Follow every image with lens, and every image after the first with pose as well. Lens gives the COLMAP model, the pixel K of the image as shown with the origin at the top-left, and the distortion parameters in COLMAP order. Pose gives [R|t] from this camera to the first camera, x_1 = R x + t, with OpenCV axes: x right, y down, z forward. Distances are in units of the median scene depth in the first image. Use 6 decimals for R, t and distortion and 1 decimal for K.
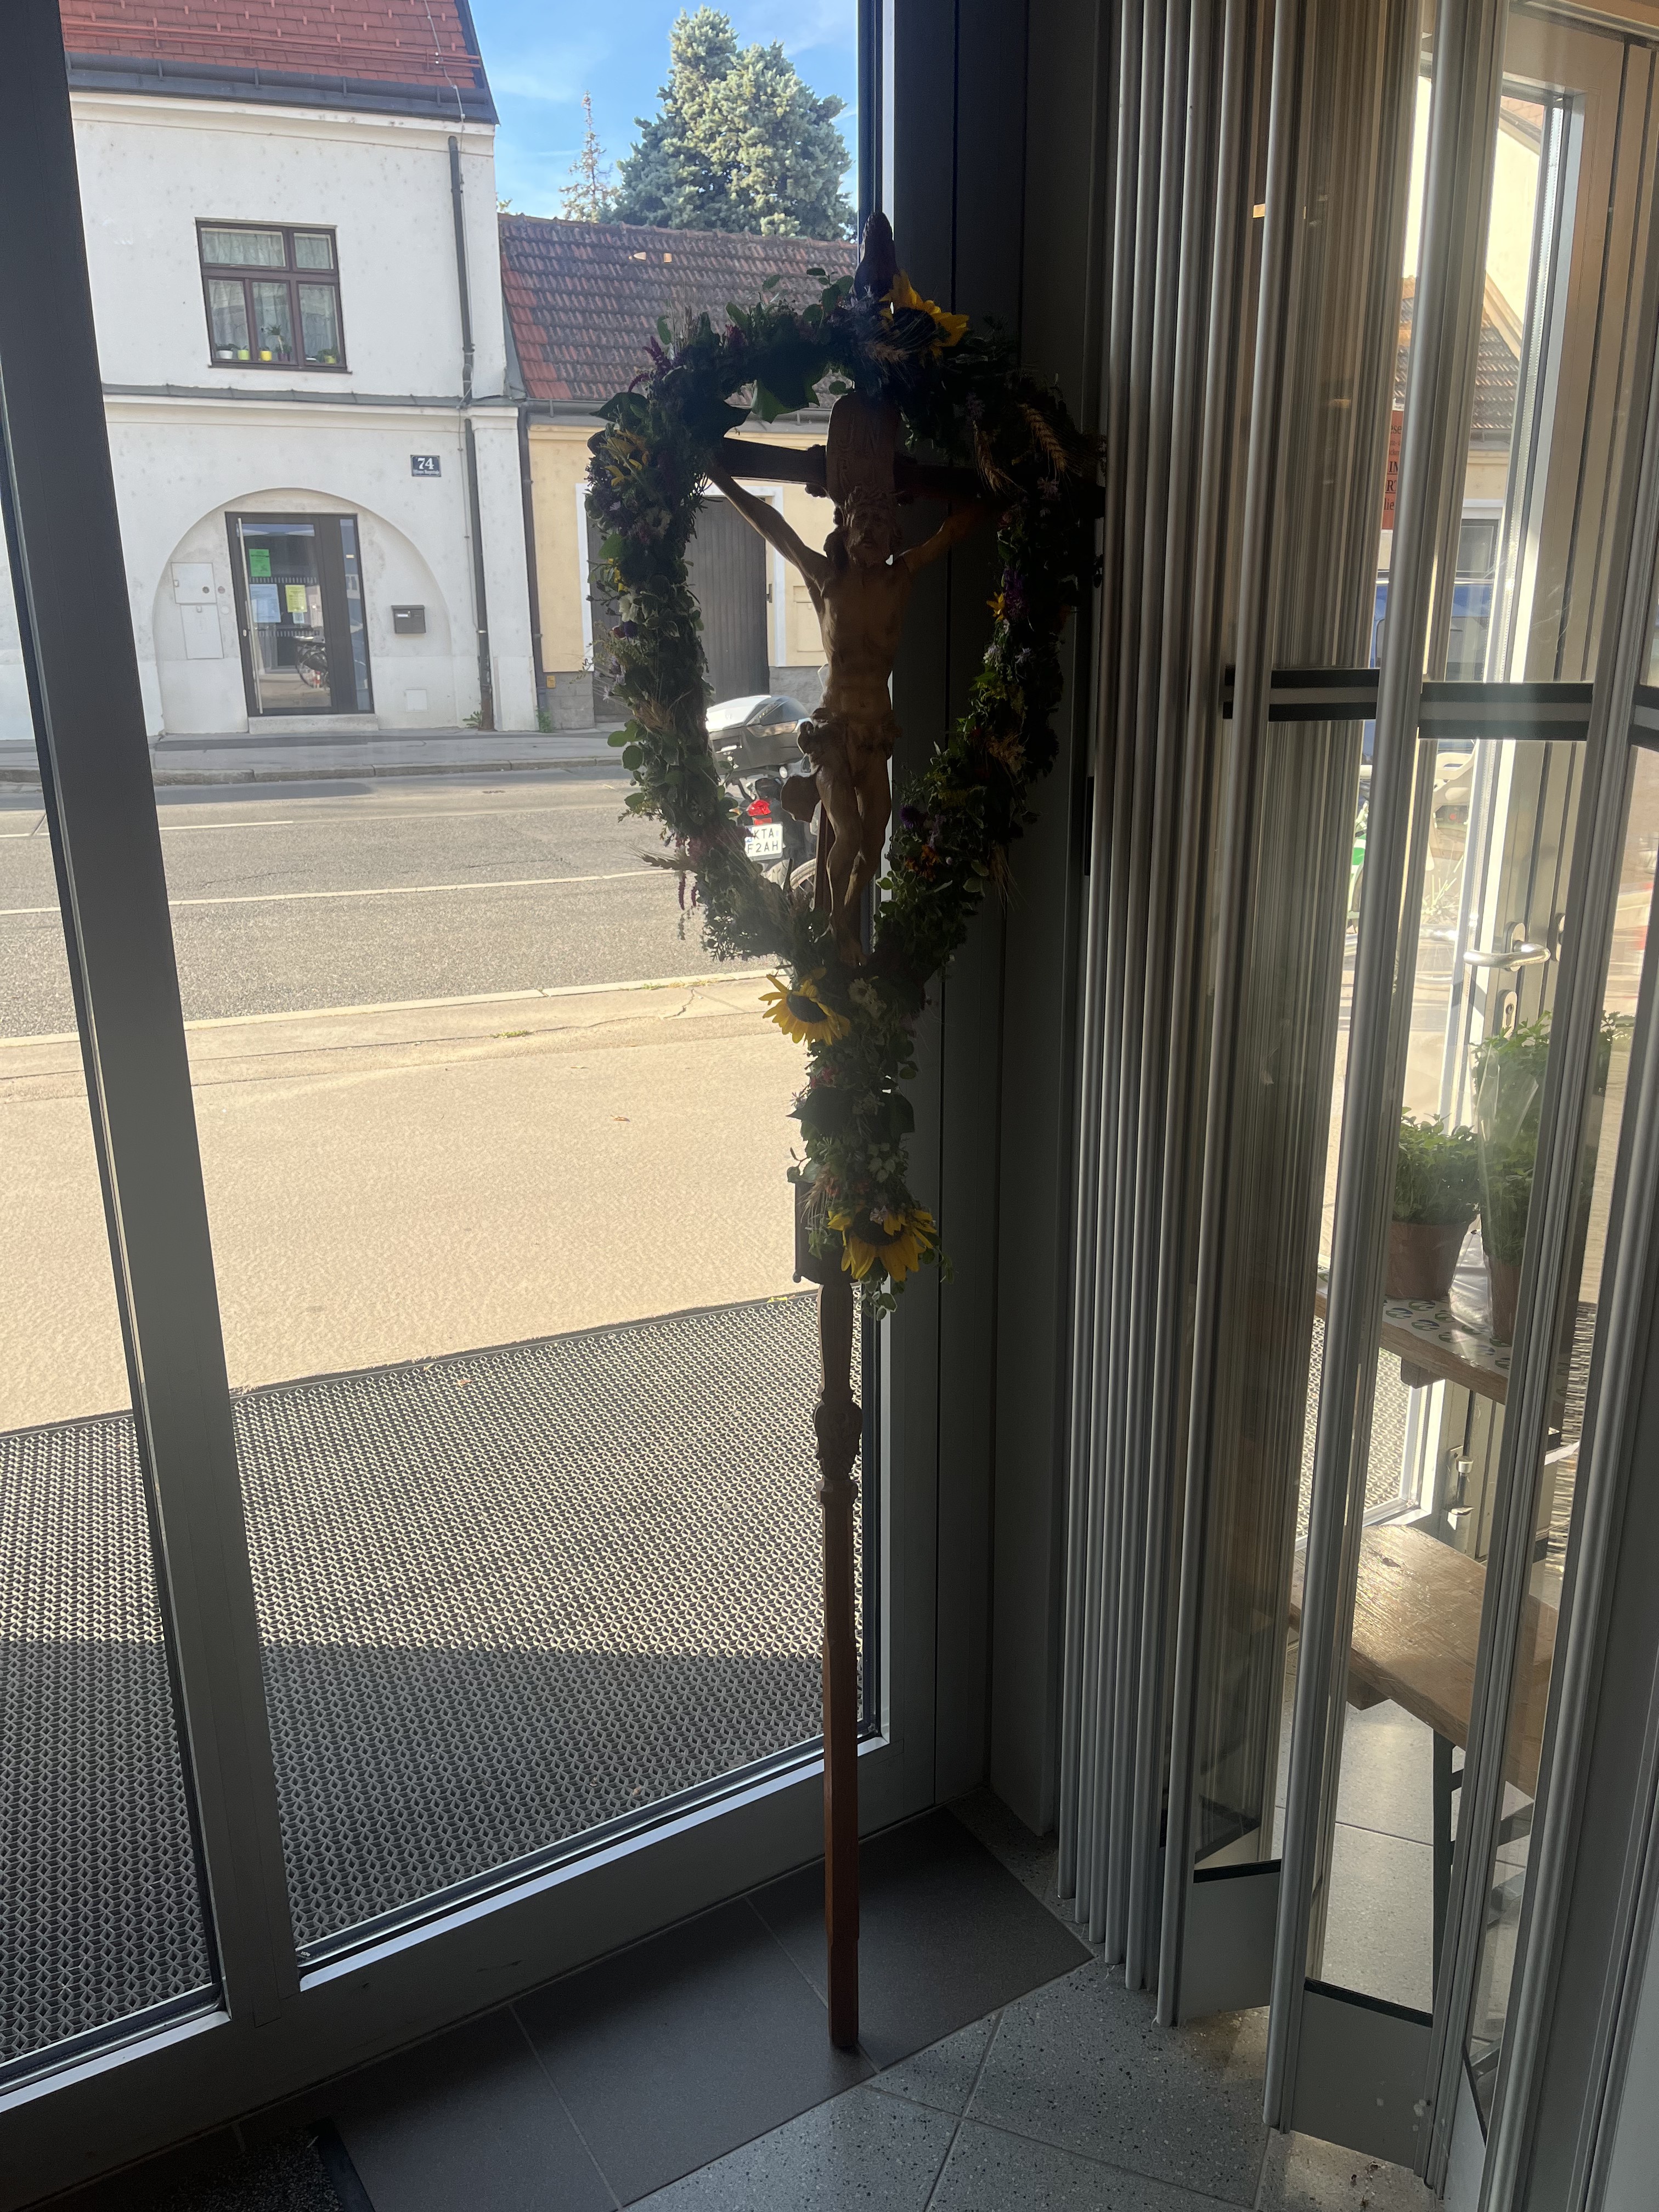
lens RADIAL K [[1669.9, 0, 834.8], [0, 1669.9, 1110.7], [0, 0, 1]] dist [0.058855, -0.078063]
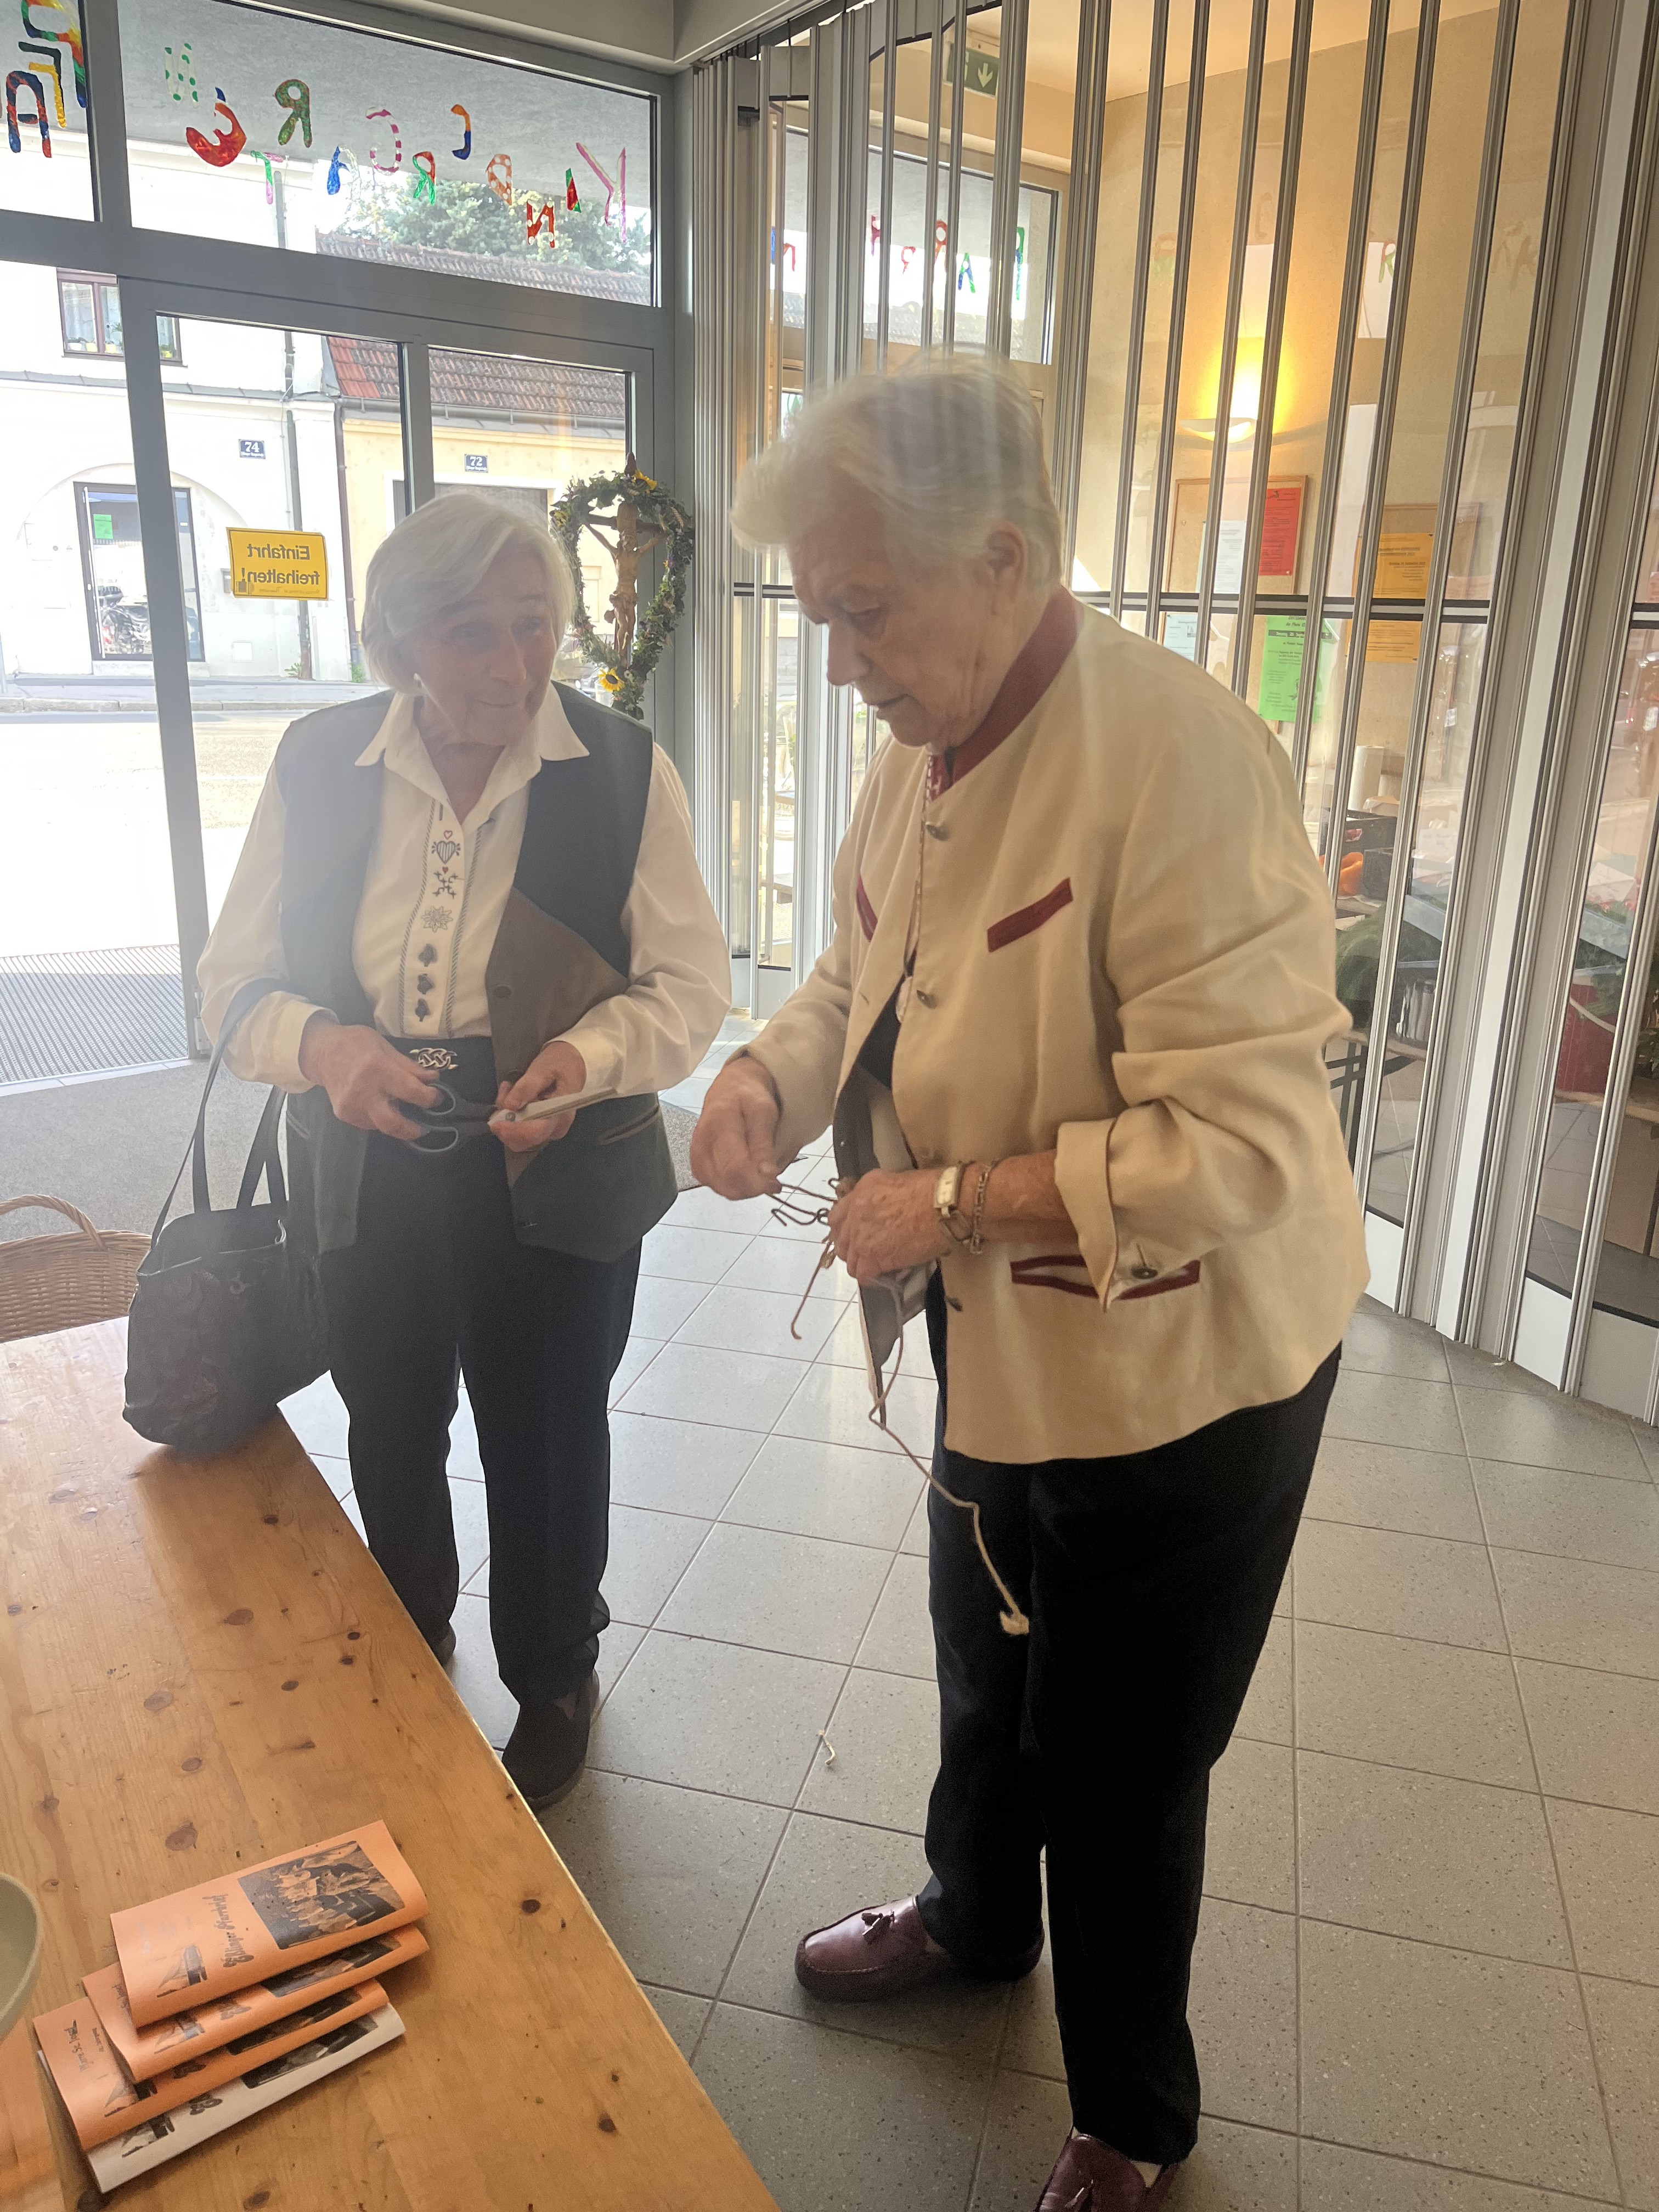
lens RADIAL K [[1669.9, 0, 829.8], [0, 1669.9, 1116.6], [0, 0, 1]] dist [0.058855, -0.078063]
pose [[0.991377, -0.006216, 0.130893, -0.002642], [0.004951, 0.999938, 0.009986, 0.070982], [-0.130947, -0.009252, 0.991346, -0.219050]]
